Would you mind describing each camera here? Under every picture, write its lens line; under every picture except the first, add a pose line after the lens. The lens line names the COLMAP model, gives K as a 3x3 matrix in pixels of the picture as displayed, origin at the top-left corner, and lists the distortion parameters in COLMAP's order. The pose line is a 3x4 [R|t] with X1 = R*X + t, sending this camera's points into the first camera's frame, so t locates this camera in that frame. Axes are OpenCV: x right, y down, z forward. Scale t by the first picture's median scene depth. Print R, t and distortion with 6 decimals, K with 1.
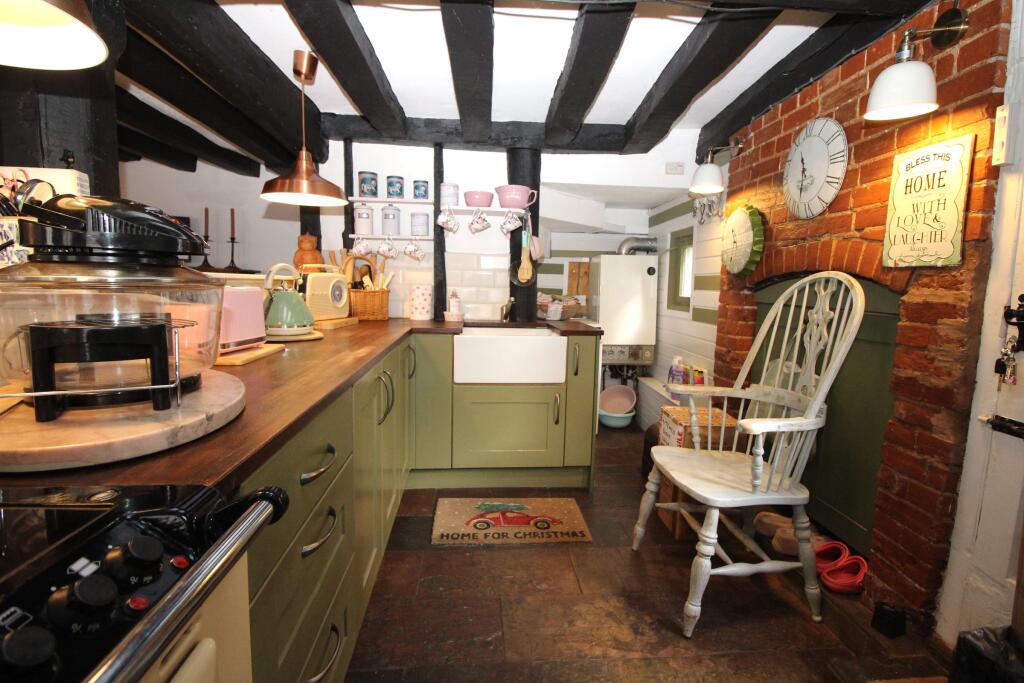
lens RADIAL K [[477.3, 0, 516.7], [0, 477.3, 337.8], [0, 0, 1]] dist [-0.001527, -0.011434]
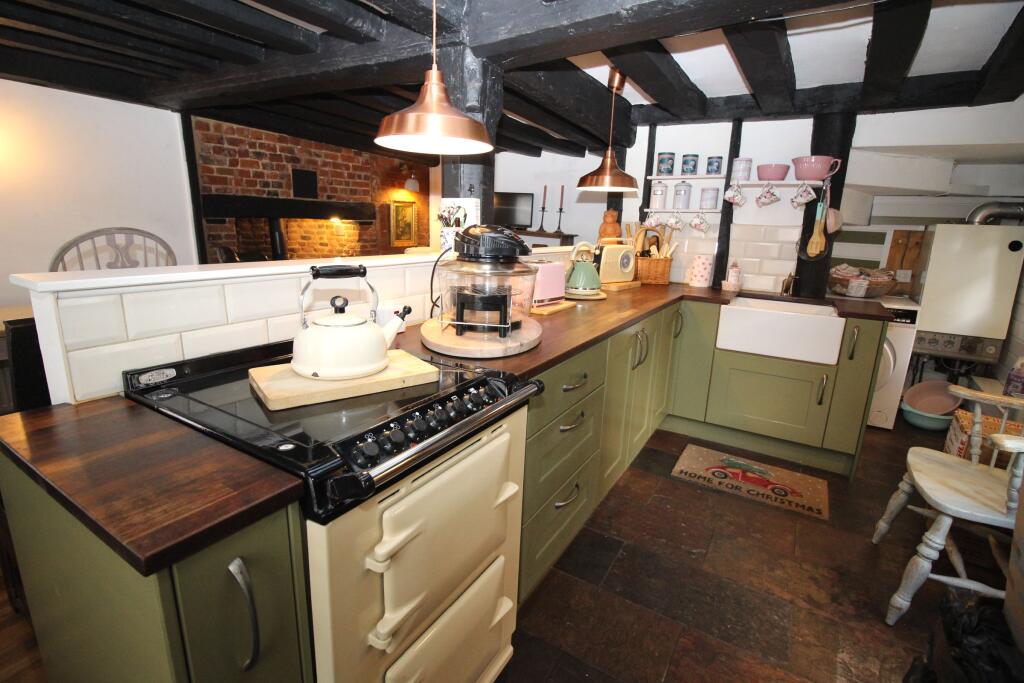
lens RADIAL K [[477.3, 0, 516.7], [0, 477.3, 337.8], [0, 0, 1]] dist [-0.001527, -0.011434]
pose [[0.805694, 0.142342, -0.574975, 0.128201], [-0.083772, 0.988322, 0.127285, -0.030179], [0.586379, -0.054386, 0.808209, -0.165116]]
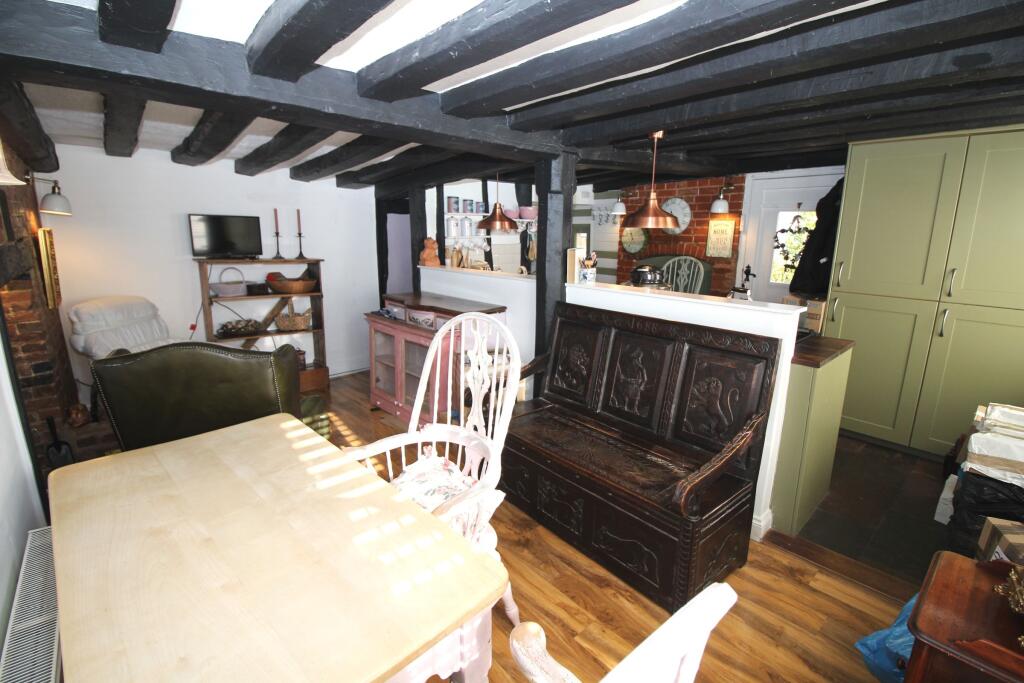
lens RADIAL K [[477.3, 0, 516.7], [0, 477.3, 337.8], [0, 0, 1]] dist [-0.001527, -0.011434]
pose [[0.817502, -0.149564, 0.556166, -1.235648], [0.081376, 0.986000, 0.145542, -0.106594], [-0.570148, -0.073722, 0.818228, -0.531640]]
